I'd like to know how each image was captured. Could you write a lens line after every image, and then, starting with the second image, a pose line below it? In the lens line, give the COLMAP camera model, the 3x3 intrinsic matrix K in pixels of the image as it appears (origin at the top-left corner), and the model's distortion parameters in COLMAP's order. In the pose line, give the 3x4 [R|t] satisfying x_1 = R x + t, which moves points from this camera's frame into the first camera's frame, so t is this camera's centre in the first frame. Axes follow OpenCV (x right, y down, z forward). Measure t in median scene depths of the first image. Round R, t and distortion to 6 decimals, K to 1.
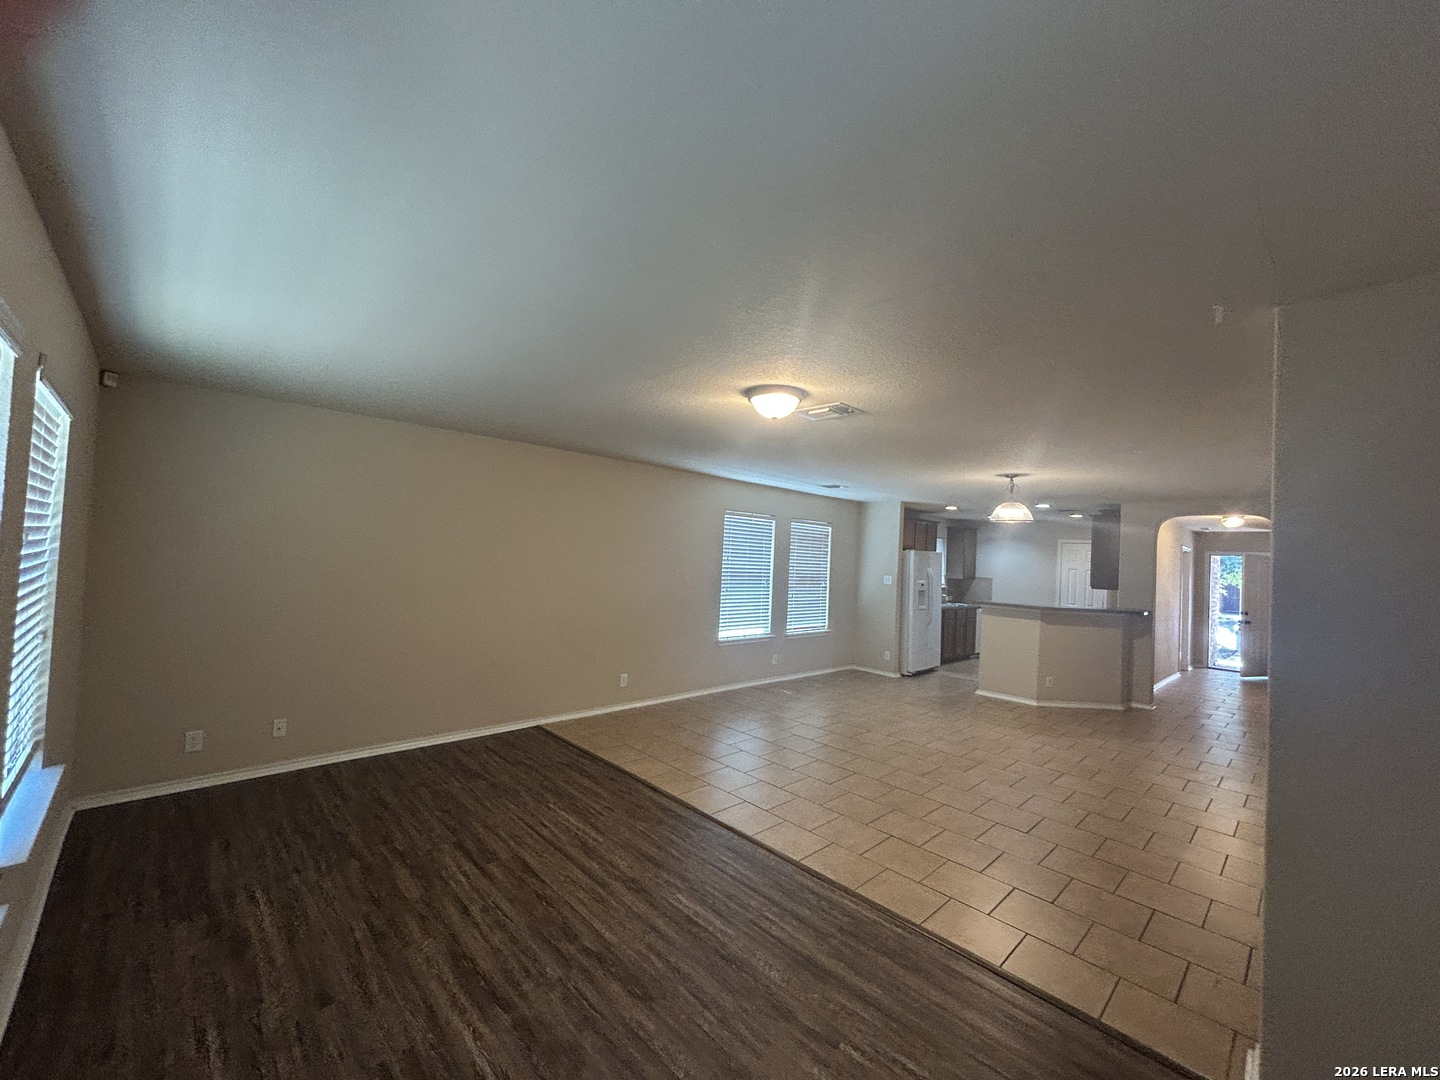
lens RADIAL K [[584.3, 0, 719.6], [0, 584.3, 538.3], [0, 0, 1]] dist [0.001134, -0.001741]
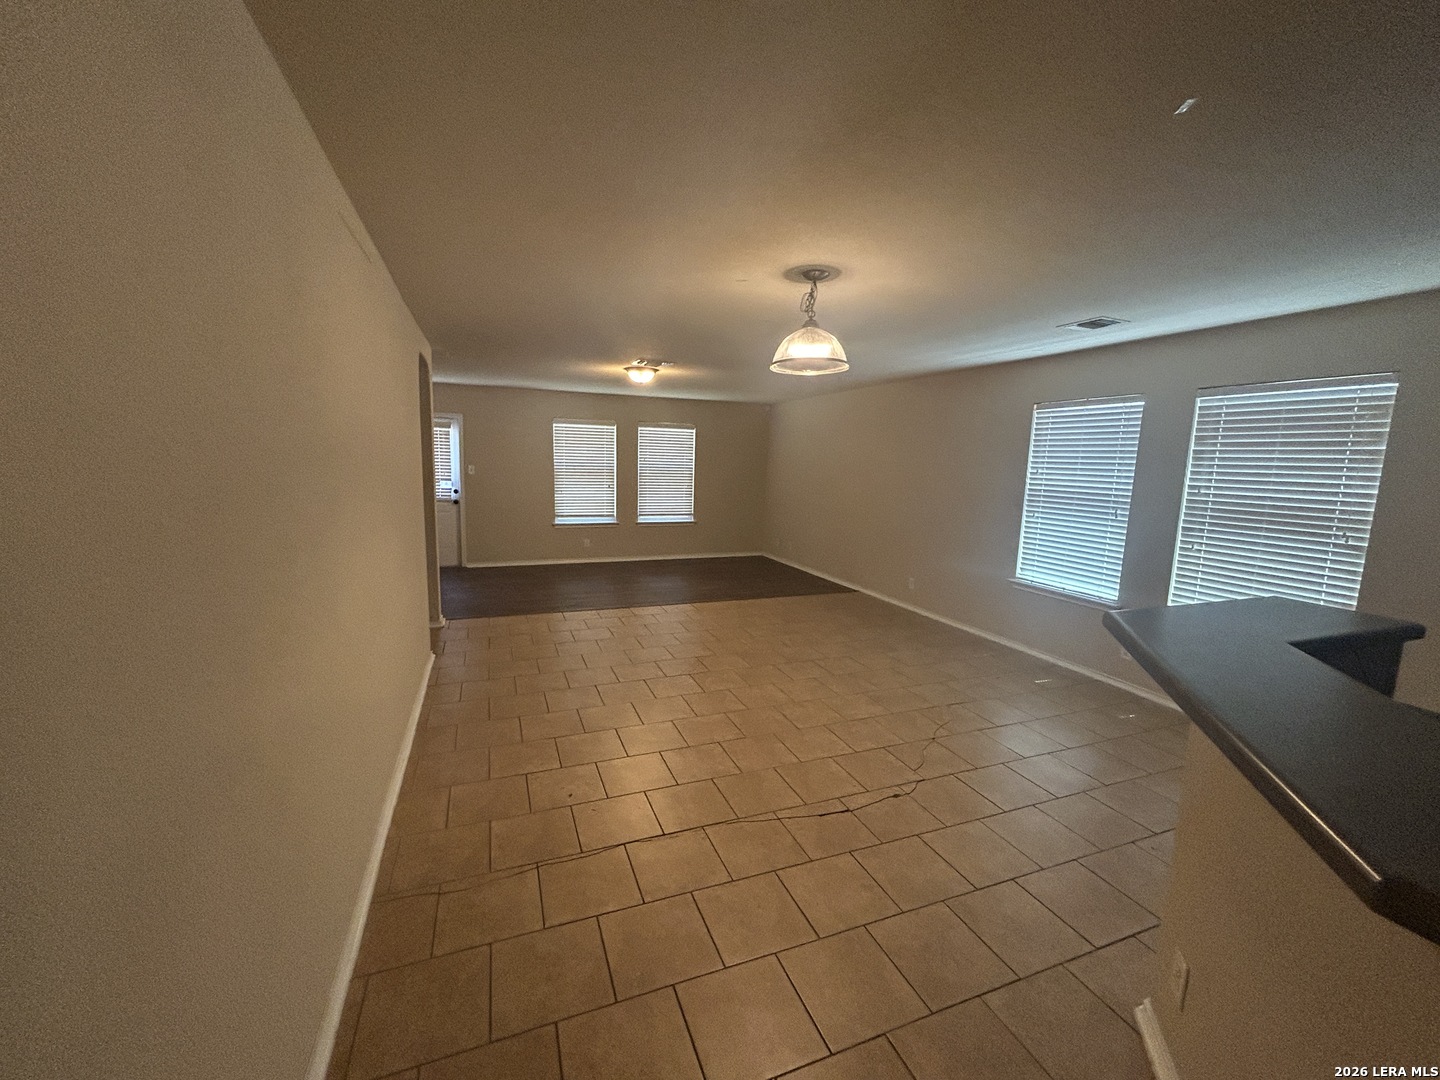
lens RADIAL K [[581.8, 0, 718.5], [0, 581.8, 539.4], [0, 0, 1]] dist [0.000884, 0.000676]
pose [[-0.384929, 0.069852, -0.920299, 0.833217], [-0.019346, 0.996302, 0.083712, 0.067143], [0.922743, 0.050027, -0.382154, 0.926508]]
